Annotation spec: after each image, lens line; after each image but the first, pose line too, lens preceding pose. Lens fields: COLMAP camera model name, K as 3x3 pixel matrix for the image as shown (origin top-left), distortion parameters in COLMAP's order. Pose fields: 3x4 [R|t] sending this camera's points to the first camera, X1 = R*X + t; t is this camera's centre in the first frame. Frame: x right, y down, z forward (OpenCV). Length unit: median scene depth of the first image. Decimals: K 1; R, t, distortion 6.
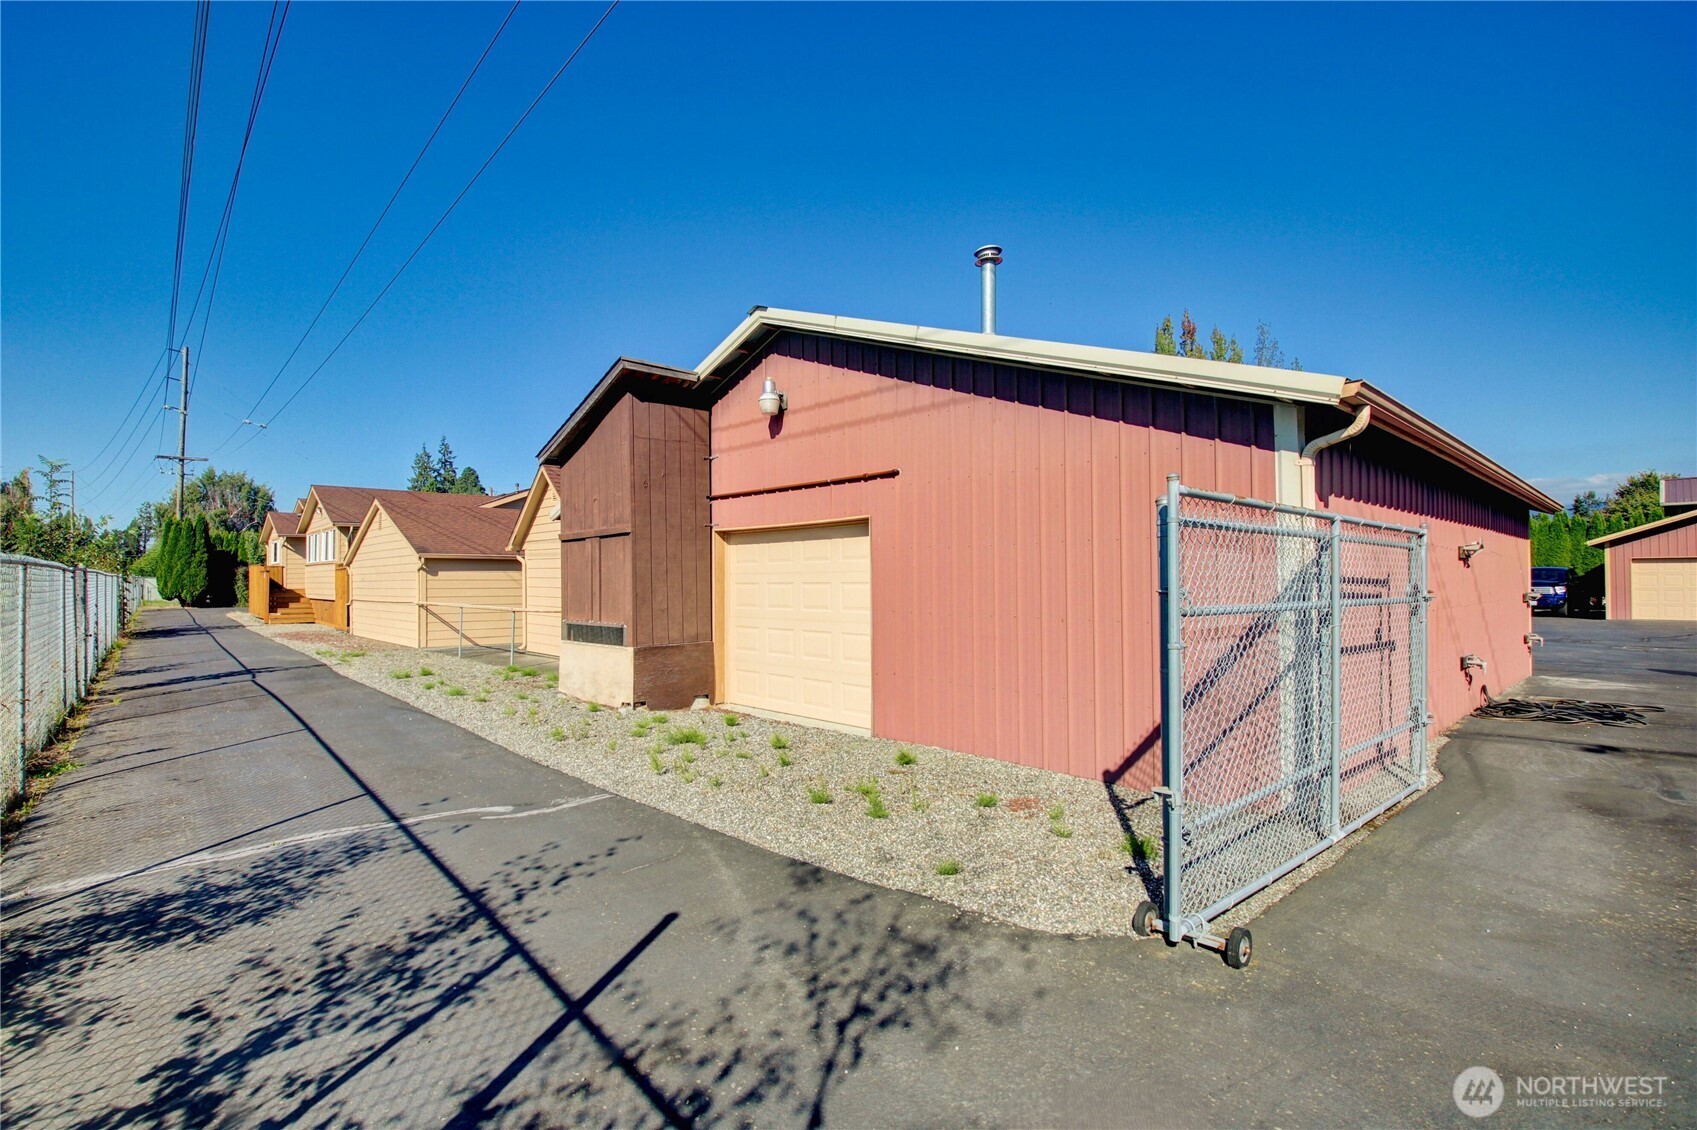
lens RADIAL K [[767.4, 0, 845.8], [0, 767.4, 568.5], [0, 0, 1]] dist [-0.019319, -0.000267]
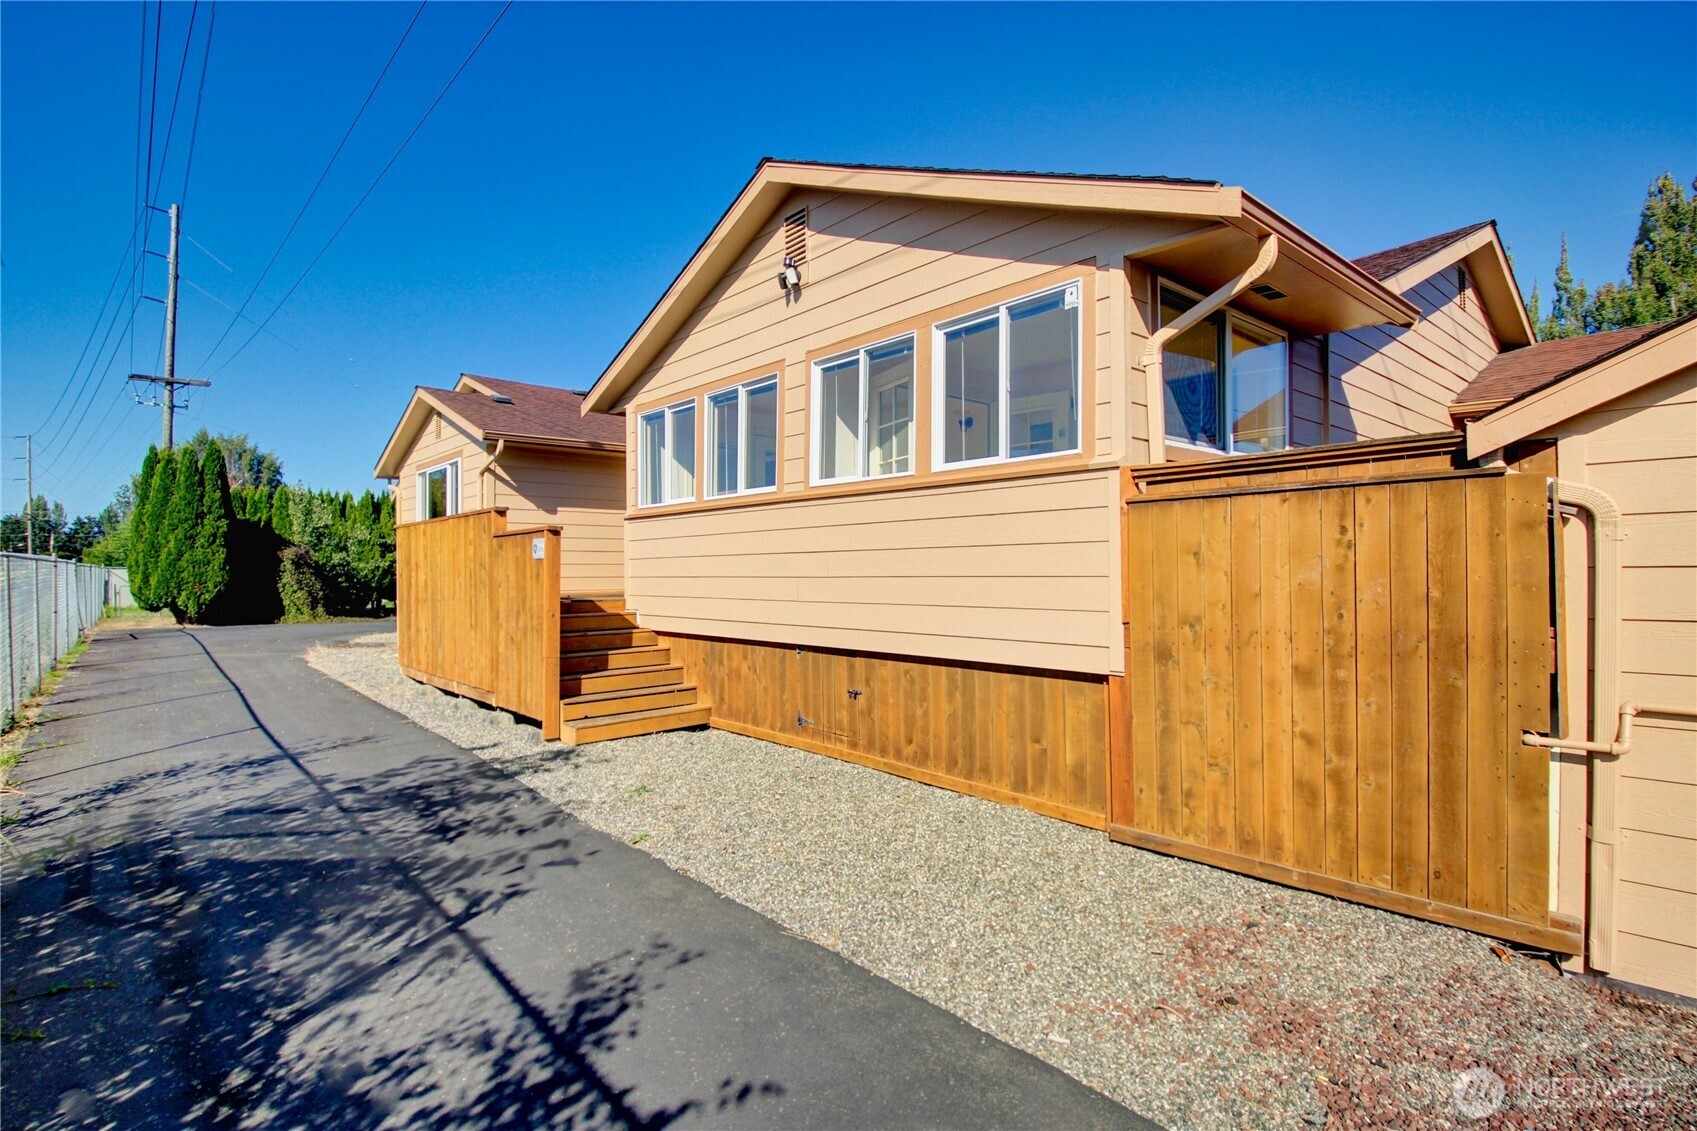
lens RADIAL K [[810.5, 0, 850.1], [0, 810.5, 567.0], [0, 0, 1]] dist [-0.020048, -0.001112]
pose [[0.999944, -0.001280, -0.010551, -0.411878], [0.001357, 0.999973, 0.007258, 0.008807], [0.010542, -0.007271, 0.999918, 0.458416]]
